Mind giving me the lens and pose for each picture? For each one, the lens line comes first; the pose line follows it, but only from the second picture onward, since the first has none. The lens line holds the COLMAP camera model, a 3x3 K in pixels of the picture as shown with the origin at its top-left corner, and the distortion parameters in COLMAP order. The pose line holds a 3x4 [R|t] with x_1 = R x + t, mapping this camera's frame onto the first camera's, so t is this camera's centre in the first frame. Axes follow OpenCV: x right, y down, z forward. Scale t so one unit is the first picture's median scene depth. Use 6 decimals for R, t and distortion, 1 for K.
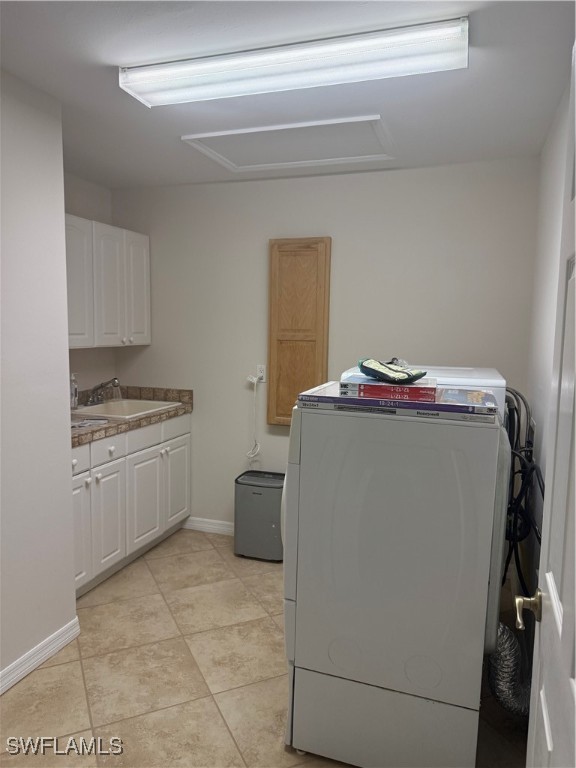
lens RADIAL K [[552.9, 0, 288.3], [0, 552.9, 387.5], [0, 0, 1]] dist [0.028589, -0.048565]
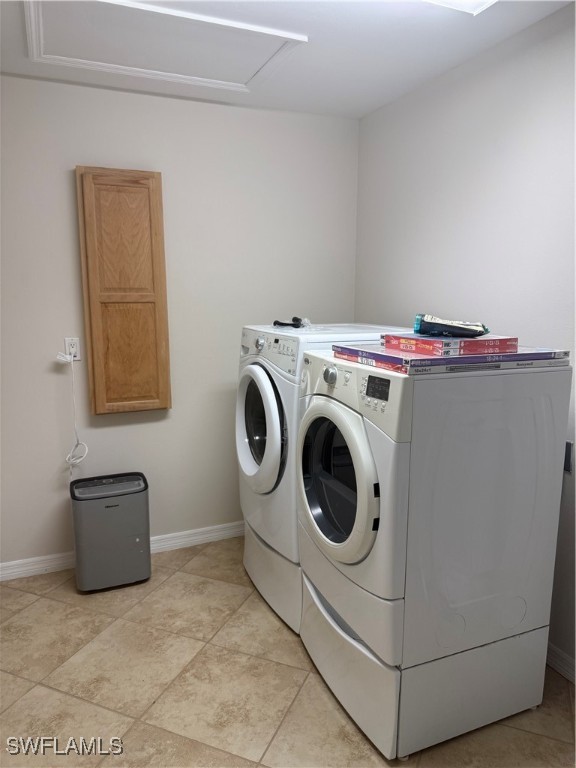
lens RADIAL K [[552.9, 0, 289.7], [0, 552.9, 382.0], [0, 0, 1]] dist [0.028589, -0.048565]
pose [[0.734888, -0.127627, 0.666071, -0.381188], [0.089174, 0.991790, 0.091651, -0.026270], [-0.672300, -0.007957, 0.740236, 0.280167]]
